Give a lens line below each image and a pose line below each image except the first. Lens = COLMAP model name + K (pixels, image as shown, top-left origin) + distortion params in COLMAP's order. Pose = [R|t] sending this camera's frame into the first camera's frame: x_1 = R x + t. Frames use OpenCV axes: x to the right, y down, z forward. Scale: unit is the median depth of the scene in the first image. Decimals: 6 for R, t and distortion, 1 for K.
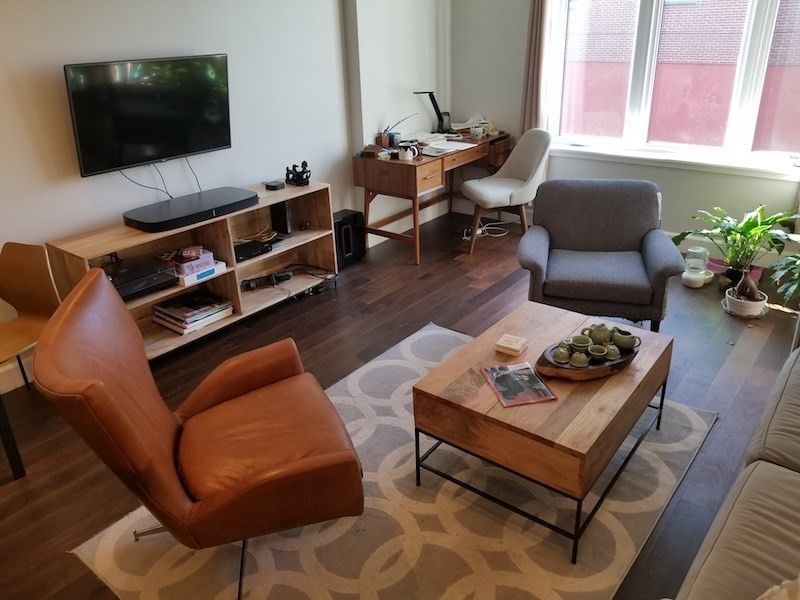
lens RADIAL K [[620.2, 0, 396.0], [0, 620.2, 297.1], [0, 0, 1]] dist [0.008995, -0.006440]
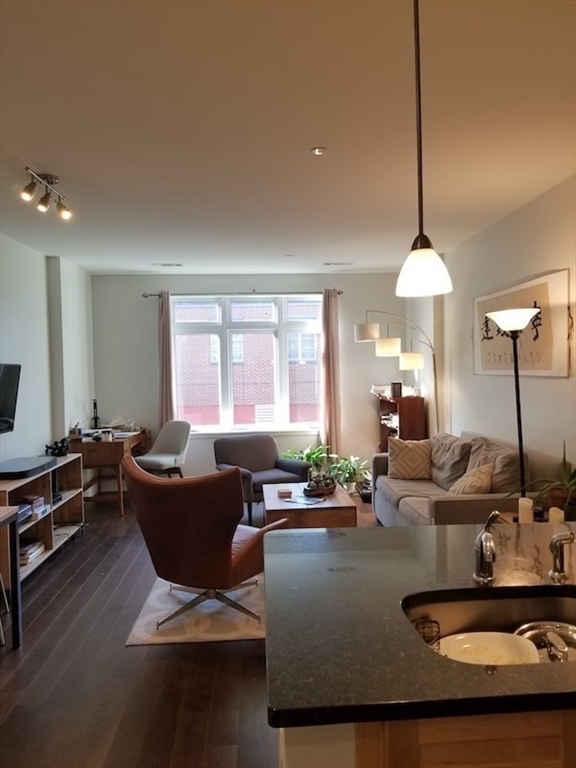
lens RADIAL K [[595.4, 0, 289.8], [0, 595.4, 383.6], [0, 0, 1]] dist [0.008995, -0.006440]
pose [[0.727331, 0.009424, 0.686222, -0.649816], [0.277961, 0.910176, -0.307112, 0.202763], [-0.627477, 0.414115, 0.659379, -0.224686]]
